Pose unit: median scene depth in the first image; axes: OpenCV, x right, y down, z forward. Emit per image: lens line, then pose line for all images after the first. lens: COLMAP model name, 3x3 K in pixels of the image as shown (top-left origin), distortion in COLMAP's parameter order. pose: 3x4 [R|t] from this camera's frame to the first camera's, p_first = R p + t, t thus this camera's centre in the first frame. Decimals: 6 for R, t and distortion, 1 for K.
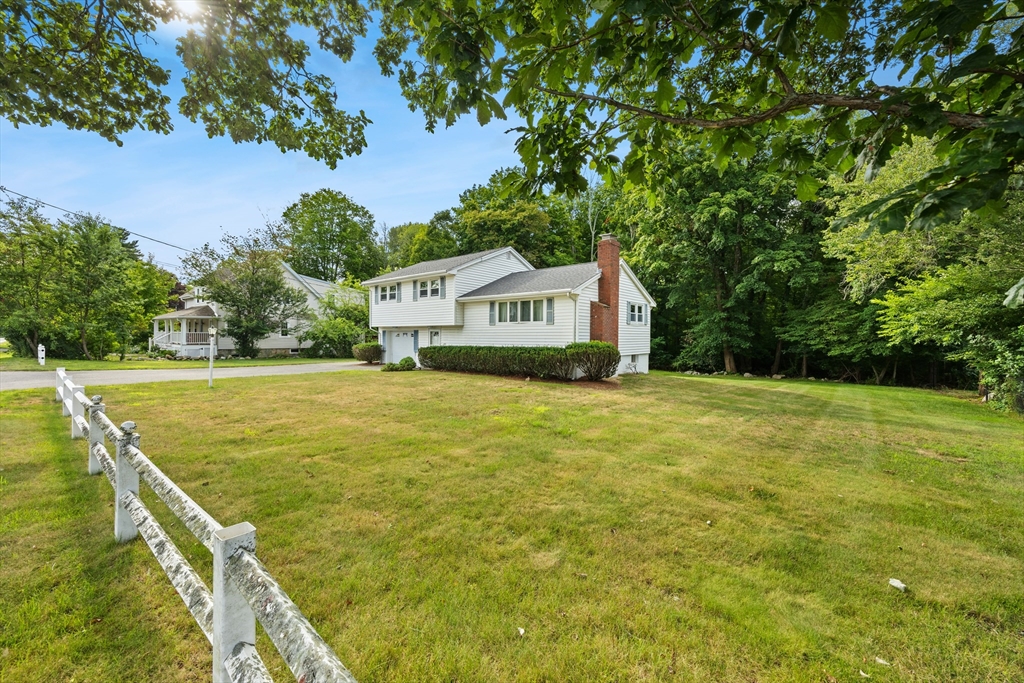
lens RADIAL K [[405.2, 0, 512.7], [0, 405.2, 342.6], [0, 0, 1]] dist [0.003206, -0.000033]
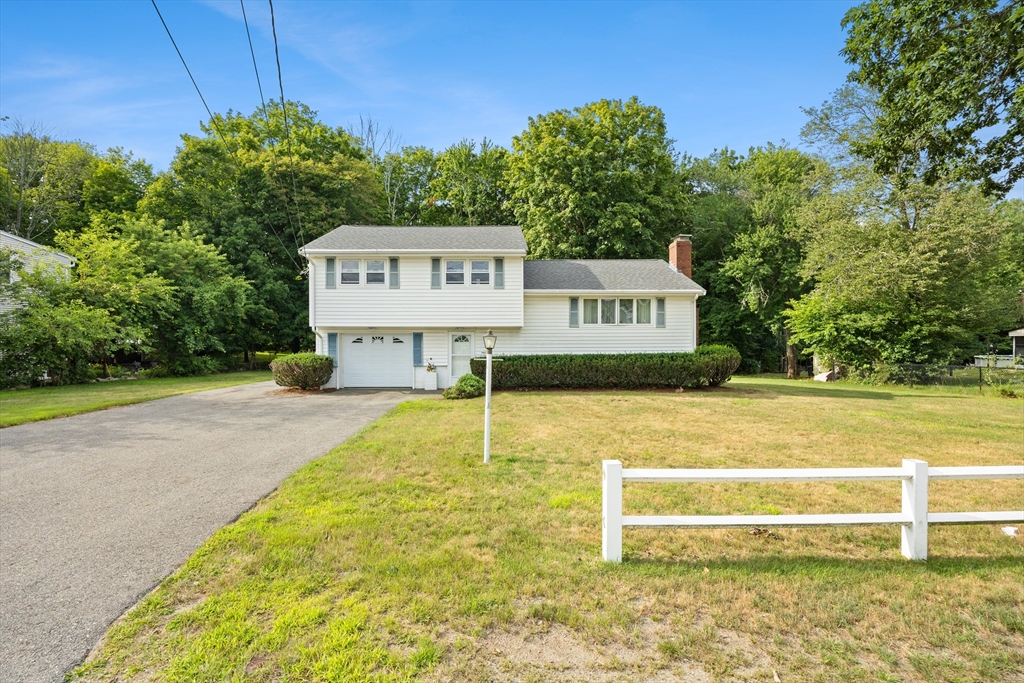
lens RADIAL K [[472.1, 0, 518.4], [0, 472.1, 342.5], [0, 0, 1]] dist [-0.002943, -0.000139]
pose [[0.747736, -0.011795, 0.663892, -0.839749], [0.015869, 0.999874, -0.000109, -0.016755], [-0.663807, 0.010617, 0.747829, 0.430970]]
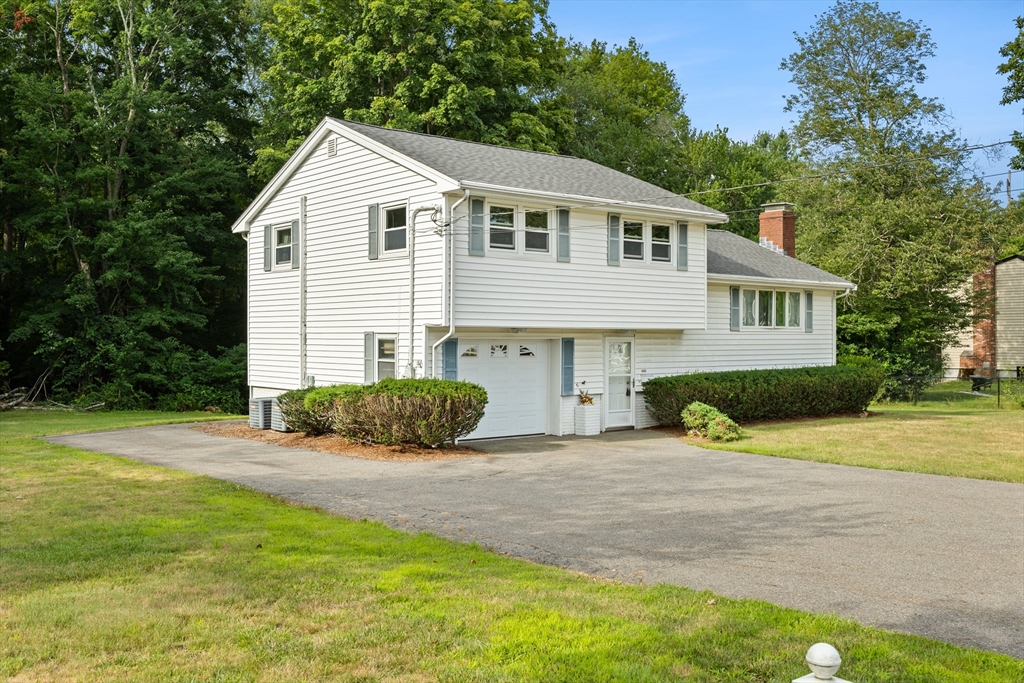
lens RADIAL K [[984.2, 0, 510.9], [0, 984.2, 337.6], [0, 0, 1]] dist [-0.001601, 0.000000]
pose [[0.179265, -0.003128, 0.983796, -1.553426], [0.015602, 0.999878, 0.000336, -0.043875], [-0.983677, 0.015289, 0.179292, 1.192484]]
